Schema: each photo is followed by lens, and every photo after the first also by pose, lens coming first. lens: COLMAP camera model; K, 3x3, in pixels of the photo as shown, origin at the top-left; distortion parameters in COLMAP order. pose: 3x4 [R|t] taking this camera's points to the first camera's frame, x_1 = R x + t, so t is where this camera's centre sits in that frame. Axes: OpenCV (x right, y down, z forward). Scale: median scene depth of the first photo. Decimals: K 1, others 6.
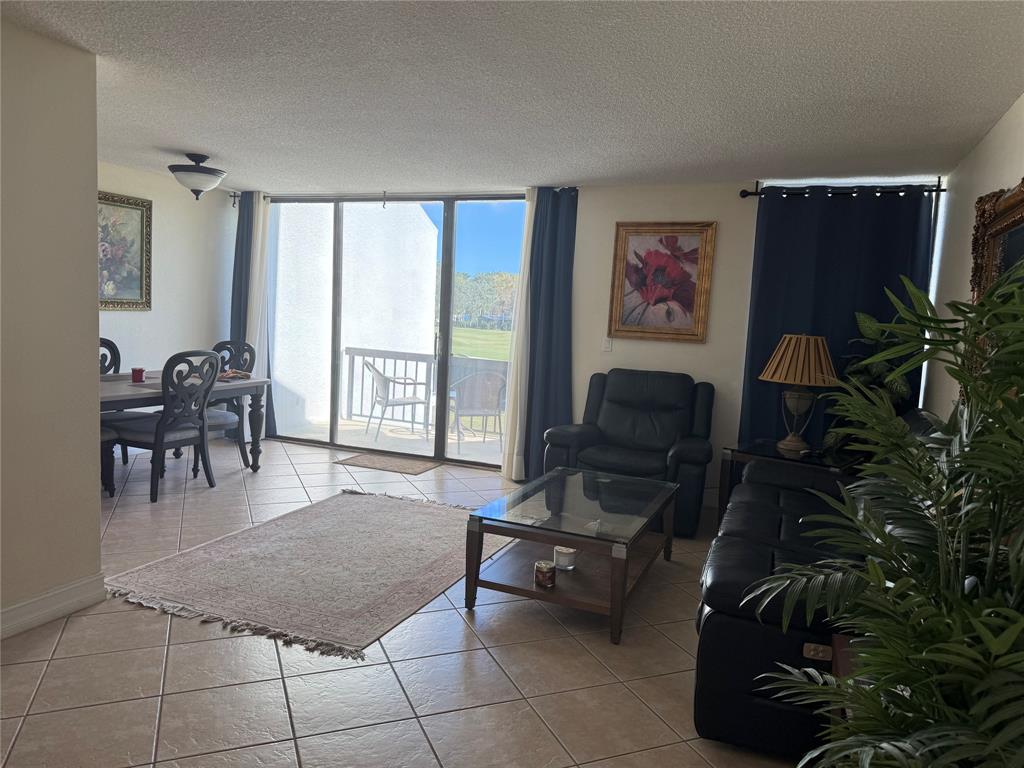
lens RADIAL K [[727.9, 0, 507.7], [0, 727.9, 385.6], [0, 0, 1]] dist [0.094003, -0.095744]
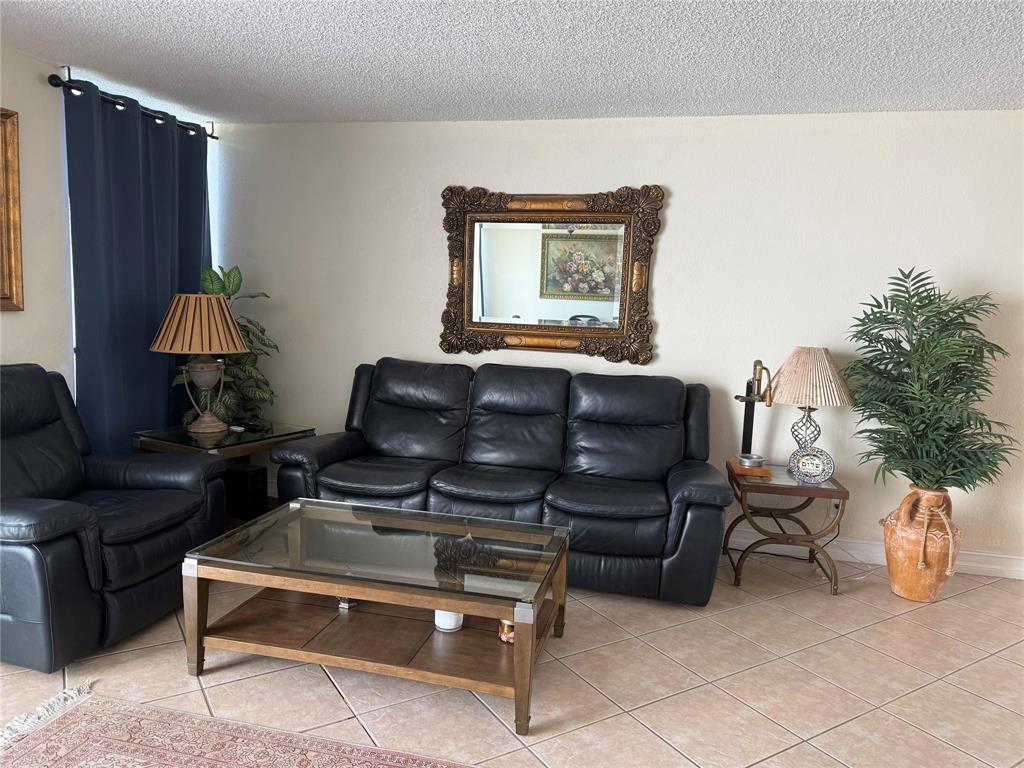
lens RADIAL K [[727.9, 0, 516.8], [0, 727.9, 380.7], [0, 0, 1]] dist [0.094003, -0.095744]
pose [[-0.170821, -0.172841, 0.970024, -0.455585], [0.046108, 0.982013, 0.183097, -0.101678], [-0.984223, 0.076002, -0.159779, 0.737729]]
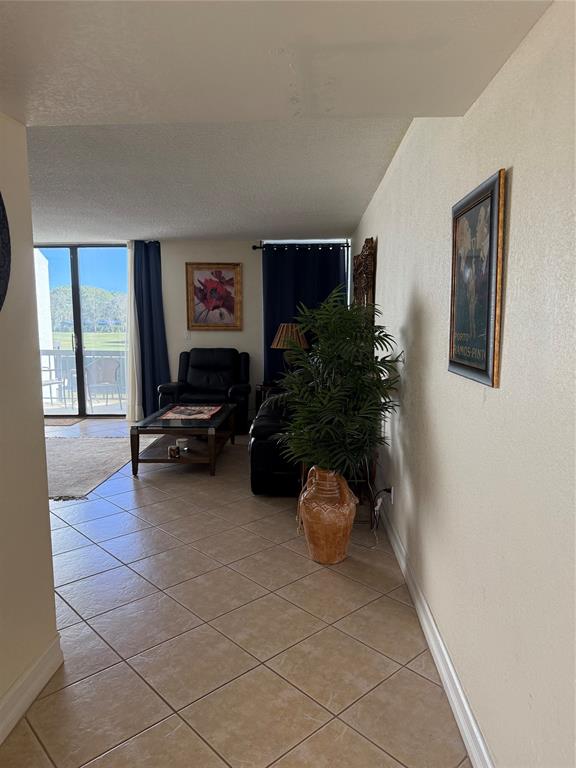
lens RADIAL K [[545.9, 0, 281.3], [0, 545.9, 391.4], [0, 0, 1]] dist [0.094003, -0.095744]
pose [[0.942689, -0.096050, 0.319550, -0.088828], [0.082824, 0.995059, 0.054758, 0.026963], [-0.323230, -0.025154, 0.945986, -0.325406]]
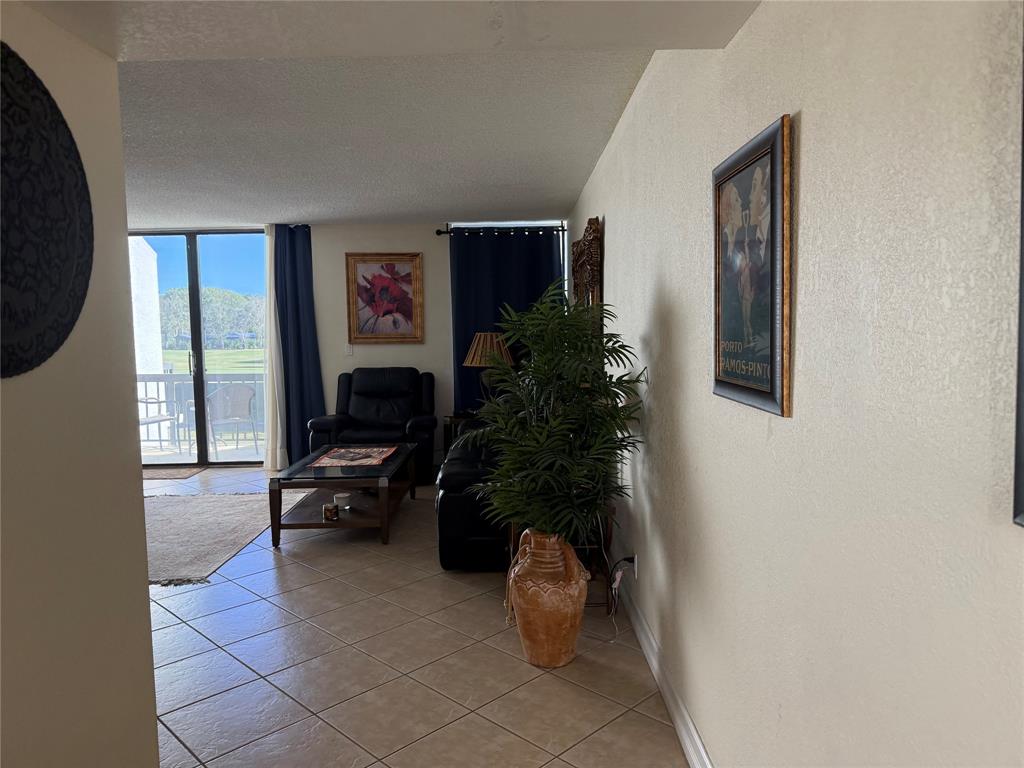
lens RADIAL K [[727.9, 0, 506.7], [0, 727.9, 388.9], [0, 0, 1]] dist [0.094003, -0.095744]
pose [[0.926429, -0.096682, 0.363843, -0.085563], [0.099477, 0.994978, 0.011098, 0.026344], [-0.363089, 0.025912, 0.931394, -0.303452]]
